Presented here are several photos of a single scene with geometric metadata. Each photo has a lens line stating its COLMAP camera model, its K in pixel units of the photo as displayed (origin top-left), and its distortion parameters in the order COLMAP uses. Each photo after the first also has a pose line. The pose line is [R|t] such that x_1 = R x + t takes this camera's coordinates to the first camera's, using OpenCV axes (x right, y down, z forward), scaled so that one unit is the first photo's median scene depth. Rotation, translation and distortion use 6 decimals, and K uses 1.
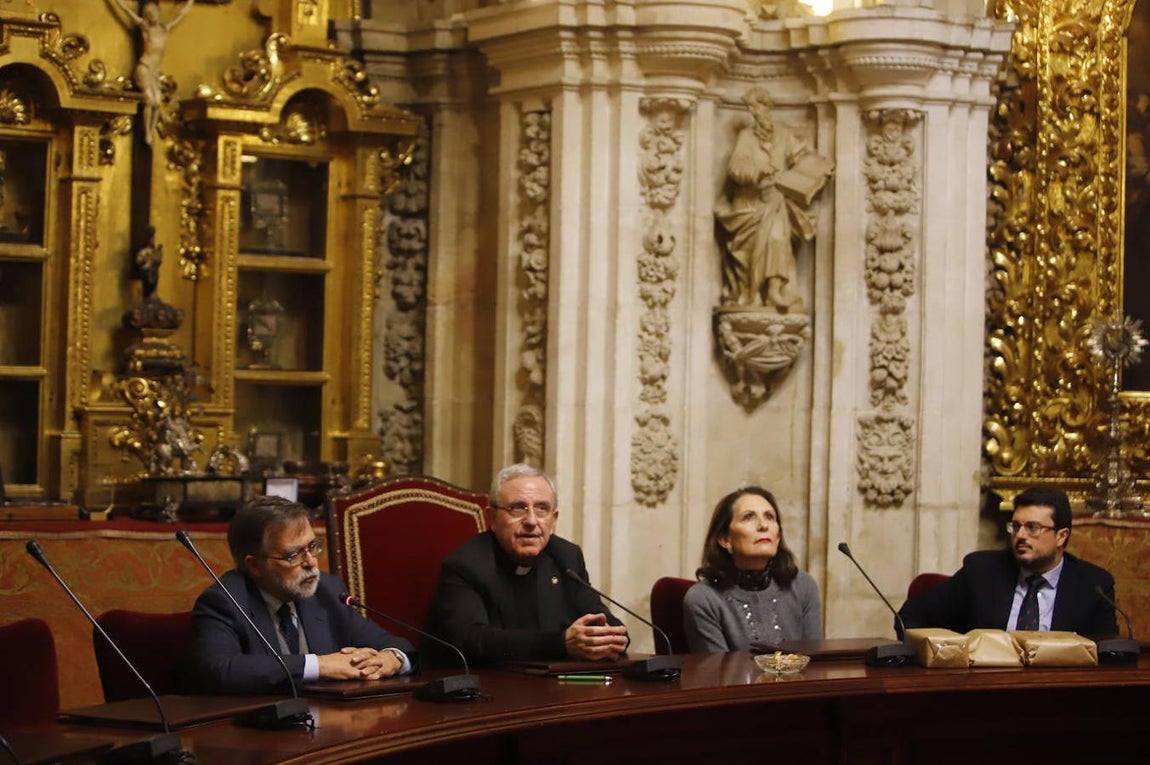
lens RADIAL K [[2344.1, 0, 568.0], [0, 2344.1, 384.7], [0, 0, 1]] dist [-0.300443, 0.000000]
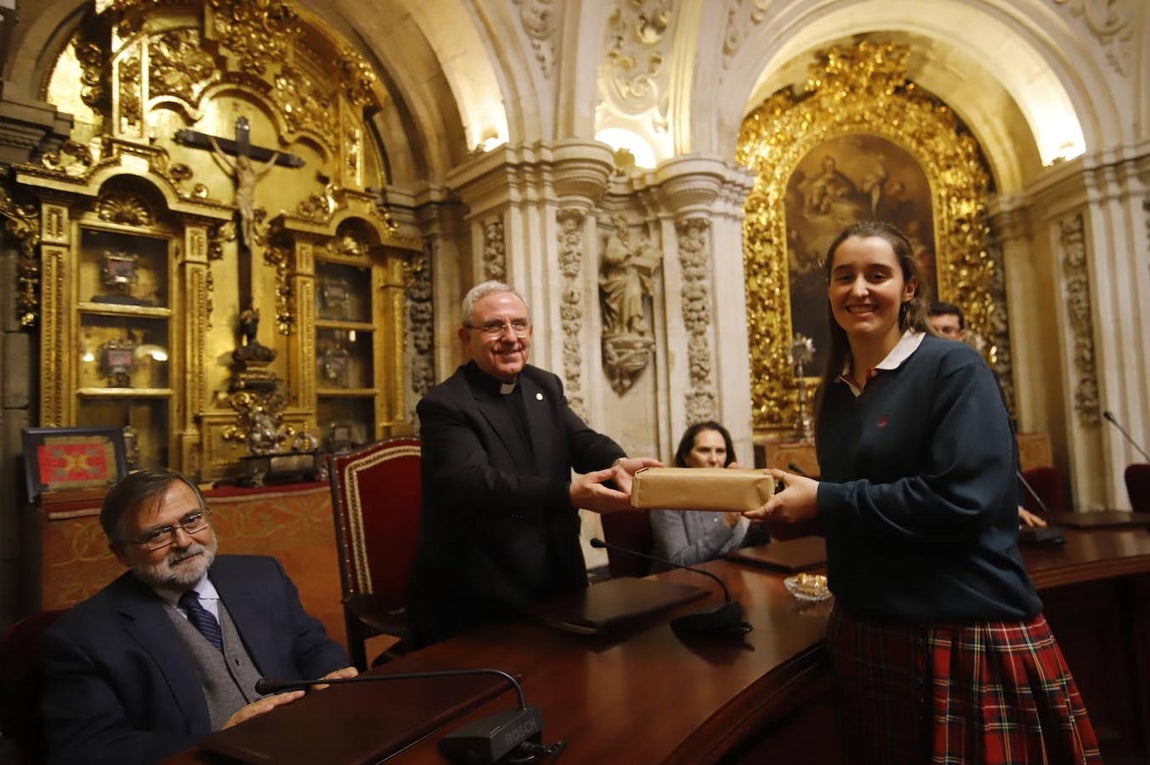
lens RADIAL K [[665.9, 0, 582.4], [0, 665.9, 384.4], [0, 0, 1]] dist [0.014051, -0.006707]
pose [[0.985823, -0.057608, 0.157591, -0.032656], [0.067062, 0.996213, -0.055340, 0.029880], [-0.153806, 0.065124, 0.985953, 0.512534]]
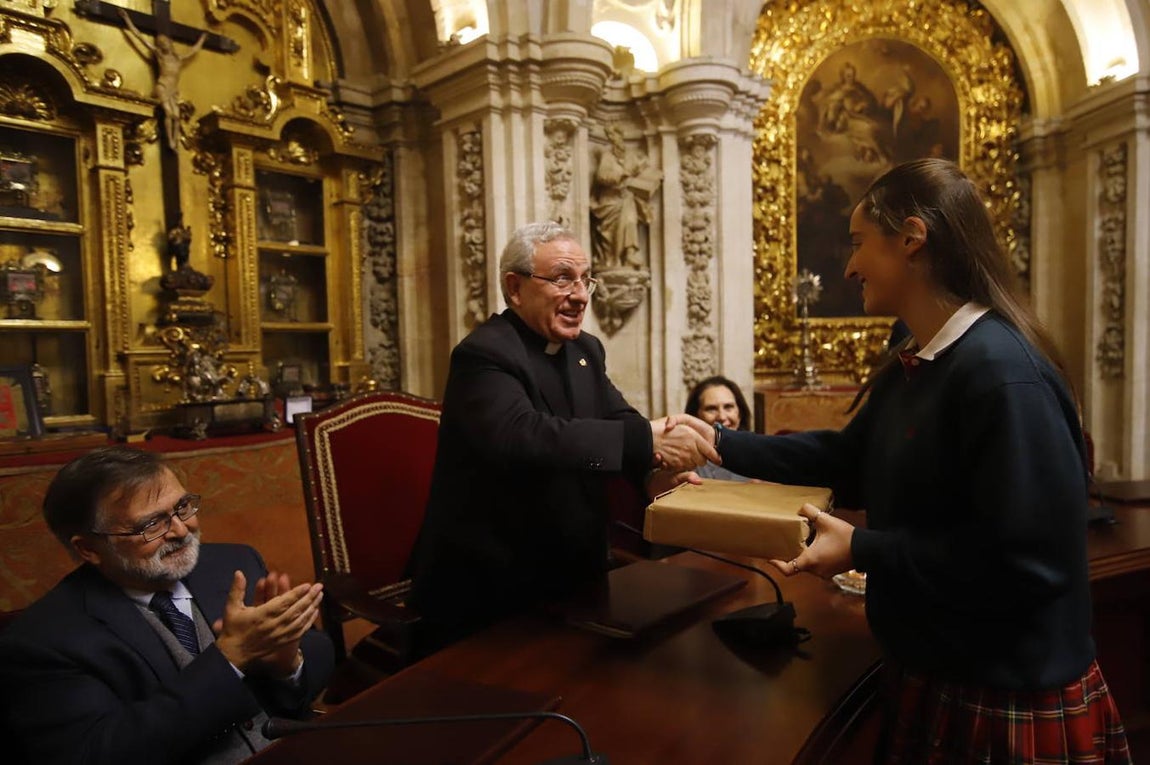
lens RADIAL K [[730.3, 0, 581.6], [0, 730.3, 384.2], [0, 0, 1]] dist [0.023740, -0.007727]
pose [[0.976513, -0.056541, 0.207906, -0.048297], [0.046881, 0.997592, 0.051105, 0.018017], [-0.210295, -0.040158, 0.976813, 0.528159]]
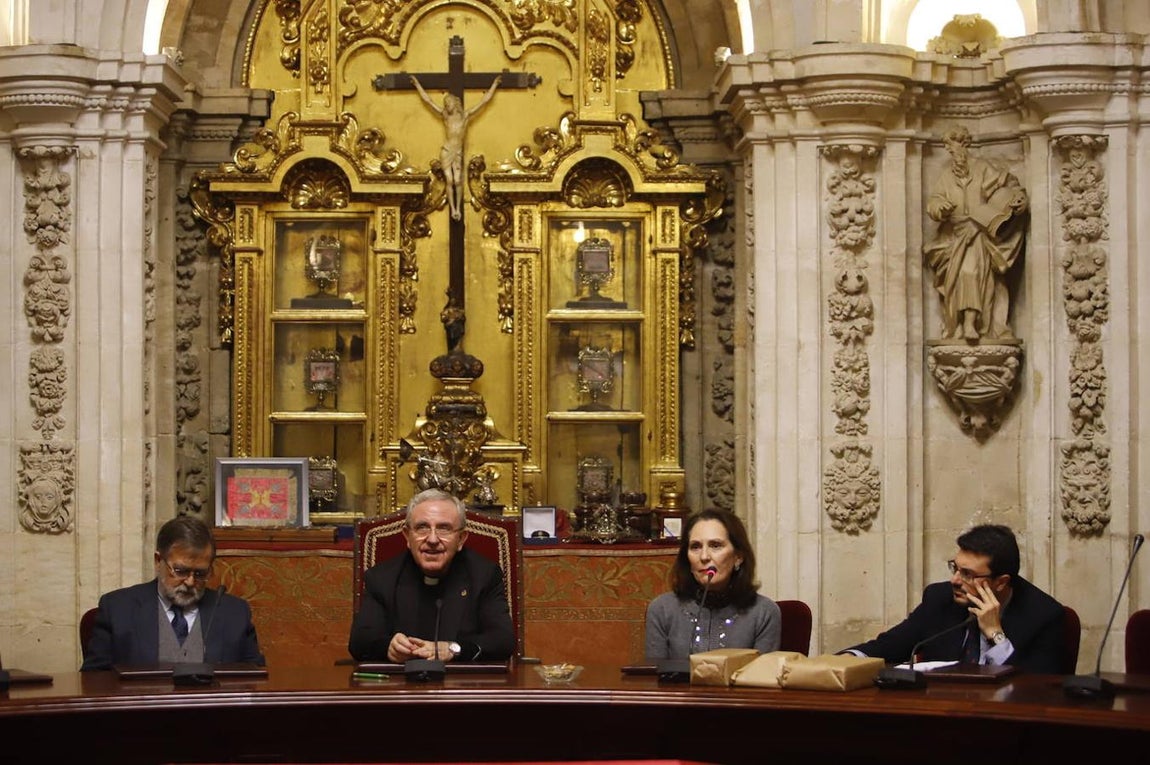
lens RADIAL K [[2344.1, 0, 581.2], [0, 2344.1, 389.9], [0, 0, 1]] dist [-0.300443, 0.000000]
pose [[0.835039, -0.024728, -0.549635, 0.500551], [0.017440, 0.999677, -0.018480, 0.004618], [0.549915, 0.005846, 0.835200, 0.060502]]
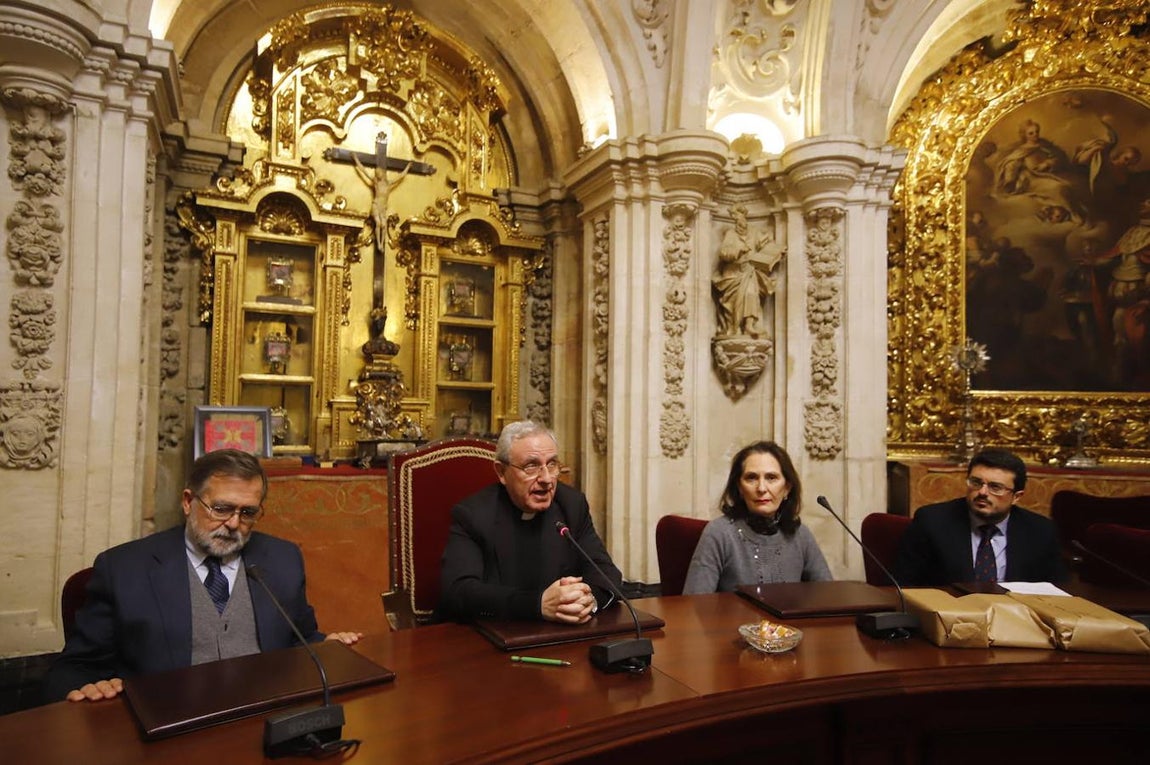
lens RADIAL K [[688.0, 0, 570.4], [0, 688.0, 389.2], [0, 0, 1]] dist [0.014740, -0.005563]
pose [[0.986759, -0.013479, -0.161634, 0.042046], [0.006735, 0.999087, -0.042195, 0.023363], [0.162055, 0.040548, 0.985948, 0.506065]]
